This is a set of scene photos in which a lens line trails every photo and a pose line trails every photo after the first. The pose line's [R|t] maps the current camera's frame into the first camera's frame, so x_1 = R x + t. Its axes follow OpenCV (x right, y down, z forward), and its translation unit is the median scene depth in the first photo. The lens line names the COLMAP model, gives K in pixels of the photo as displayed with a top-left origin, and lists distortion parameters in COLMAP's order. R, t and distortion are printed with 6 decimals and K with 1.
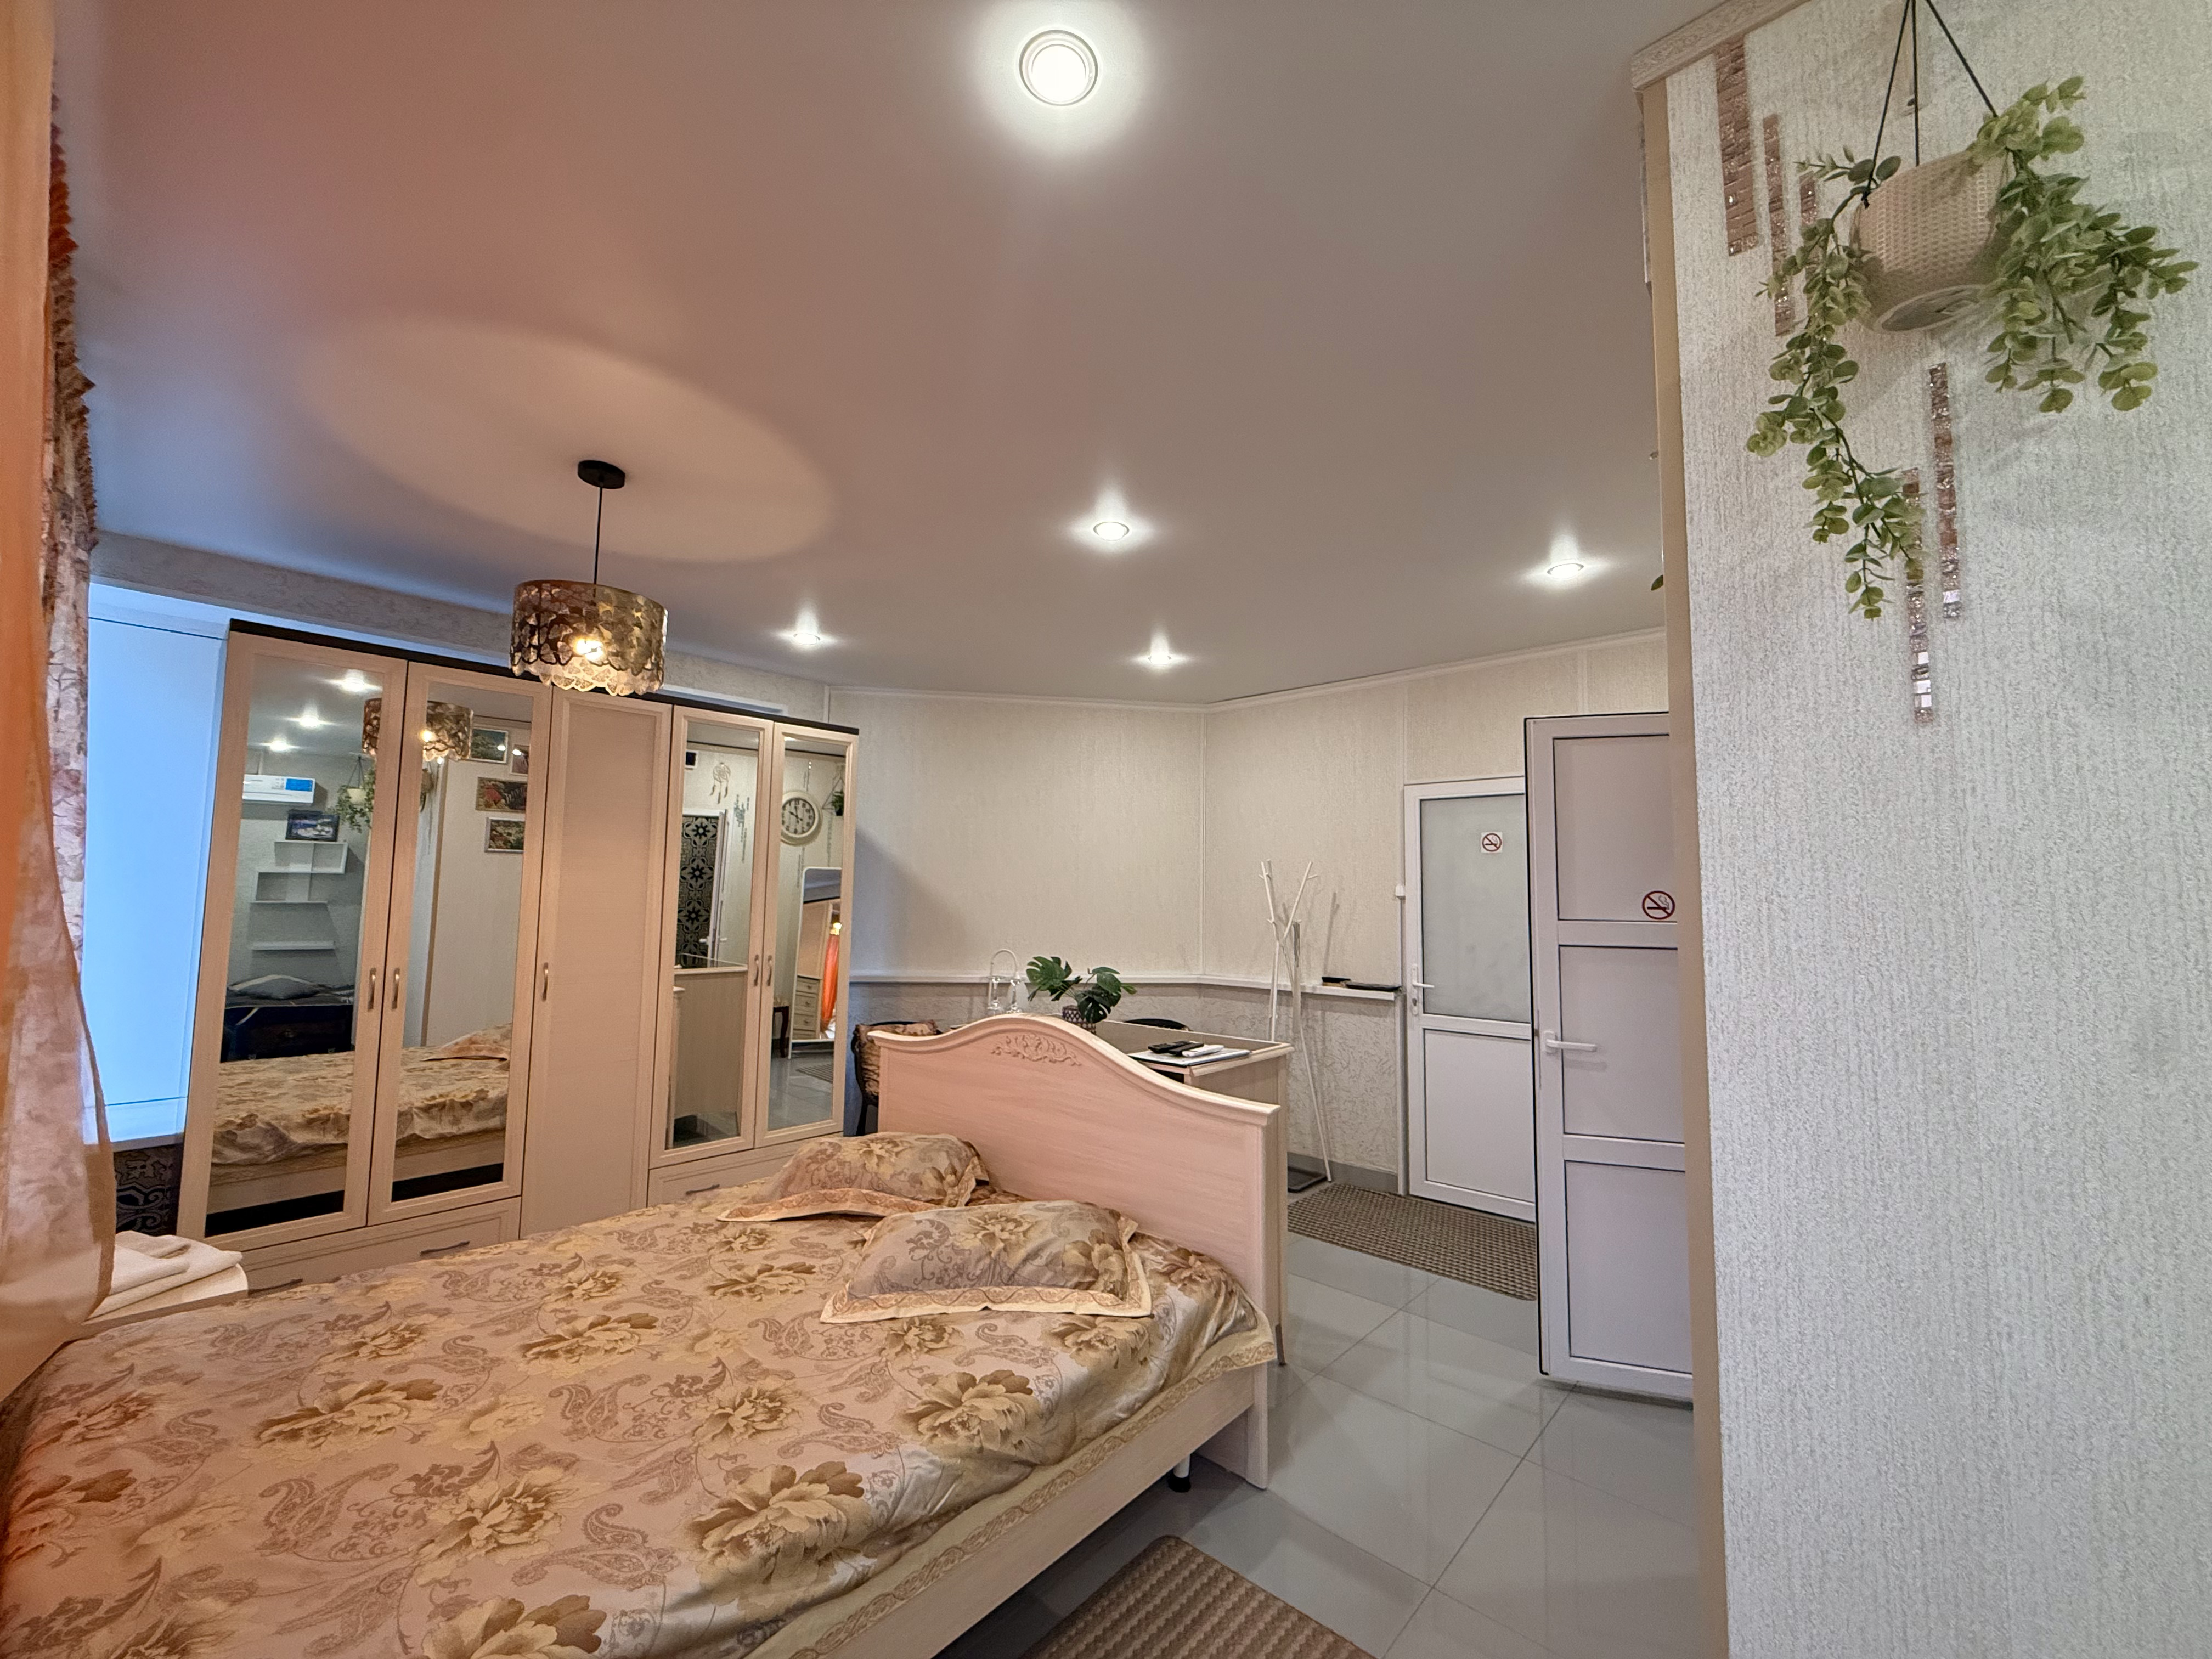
lens RADIAL K [[875.0, 0, 1103.7], [0, 875.0, 843.1], [0, 0, 1]] dist [-0.000623, 0.000051]
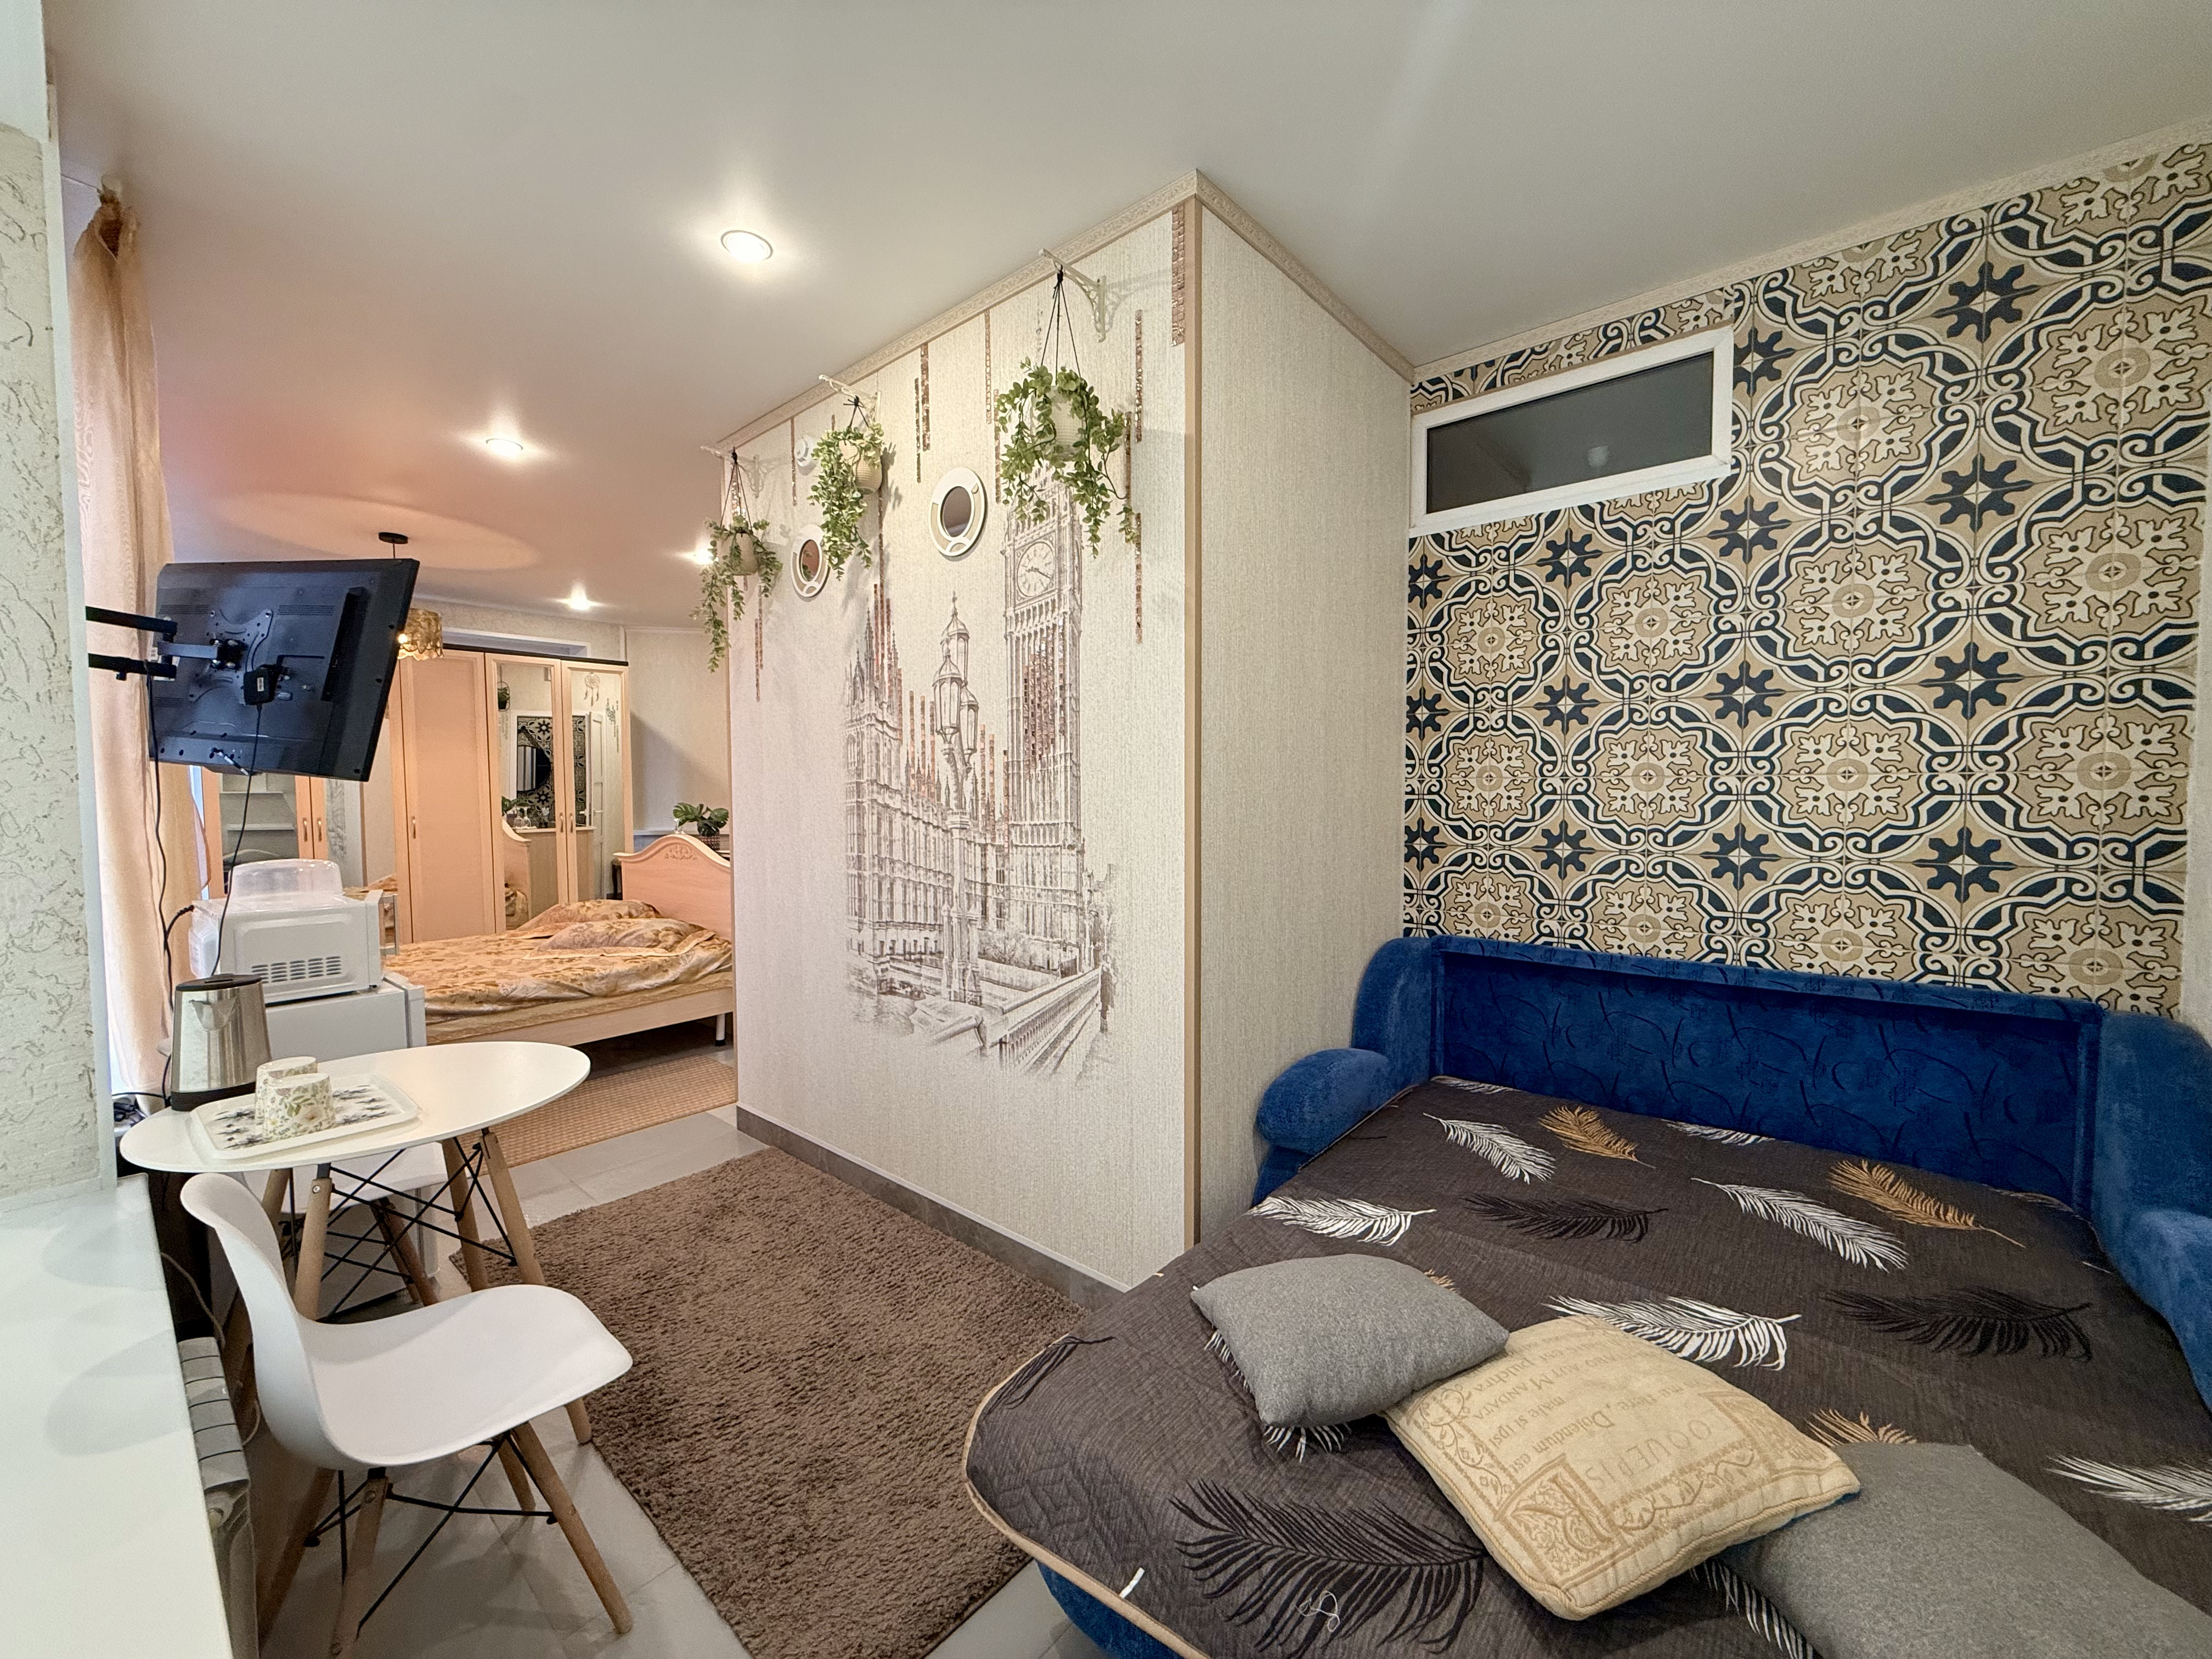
lens RADIAL K [[881.7, 0, 1101.6], [0, 881.7, 829.0], [0, 0, 1]] dist [0.000654, 0.000441]
pose [[0.999619, -0.022283, 0.016262, 0.723172], [0.020292, 0.993300, 0.113767, -0.004206], [-0.018689, -0.113394, 0.993374, -0.783890]]
